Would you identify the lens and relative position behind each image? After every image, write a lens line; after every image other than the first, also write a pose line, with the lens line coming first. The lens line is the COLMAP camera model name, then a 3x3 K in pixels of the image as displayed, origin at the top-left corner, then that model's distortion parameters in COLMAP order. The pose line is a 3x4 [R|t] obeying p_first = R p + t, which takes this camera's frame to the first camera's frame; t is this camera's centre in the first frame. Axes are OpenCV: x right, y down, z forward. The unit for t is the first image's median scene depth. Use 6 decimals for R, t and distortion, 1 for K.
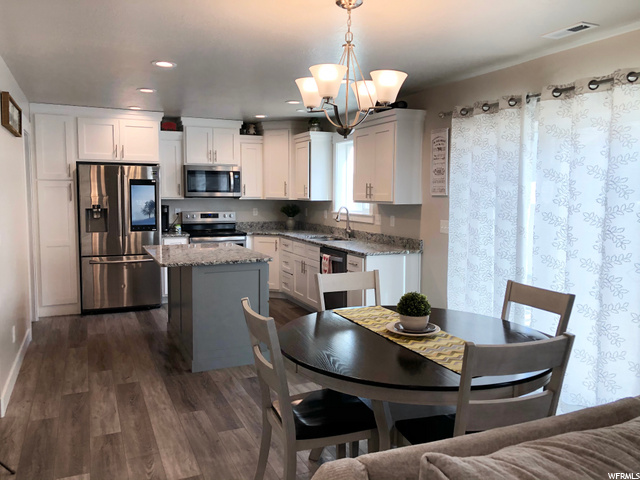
lens RADIAL K [[521.1, 0, 316.3], [0, 521.1, 241.6], [0, 0, 1]] dist [0.079293, -0.127241]
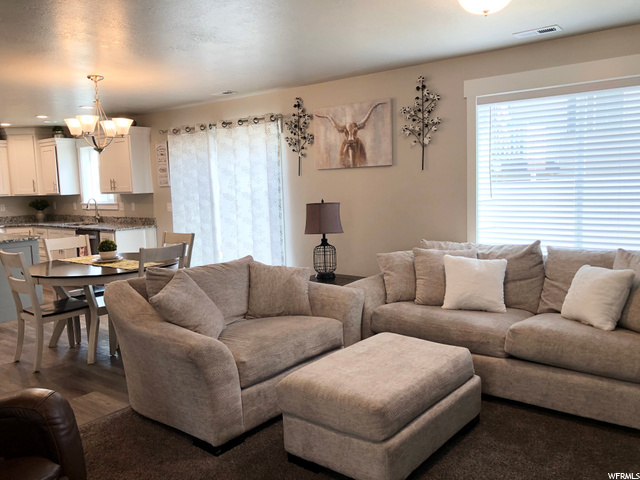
lens RADIAL K [[521.1, 0, 316.3], [0, 521.1, 241.6], [0, 0, 1]] dist [0.079293, -0.127241]
pose [[0.886918, -0.081460, 0.454687, -0.068612], [0.077843, 0.996608, 0.026707, 0.059134], [-0.455320, 0.011708, 0.890251, -0.493848]]
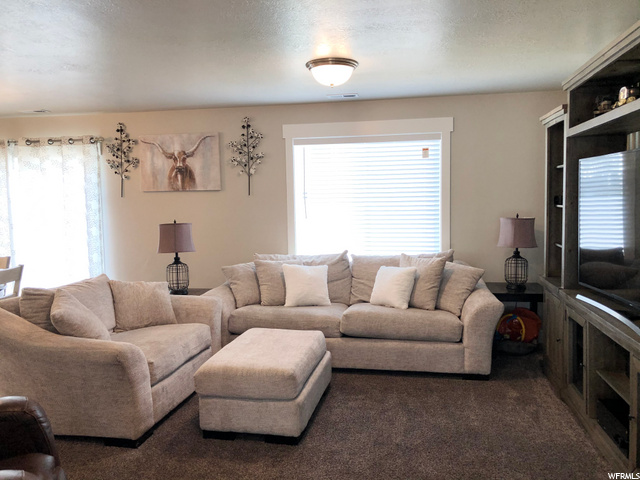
lens RADIAL K [[521.1, 0, 316.3], [0, 521.1, 241.6], [0, 0, 1]] dist [0.079293, -0.127241]
pose [[0.572140, -0.079719, 0.816272, -0.297476], [0.097881, 0.994789, 0.028547, 0.051535], [-0.814294, 0.063565, 0.576962, -0.496585]]
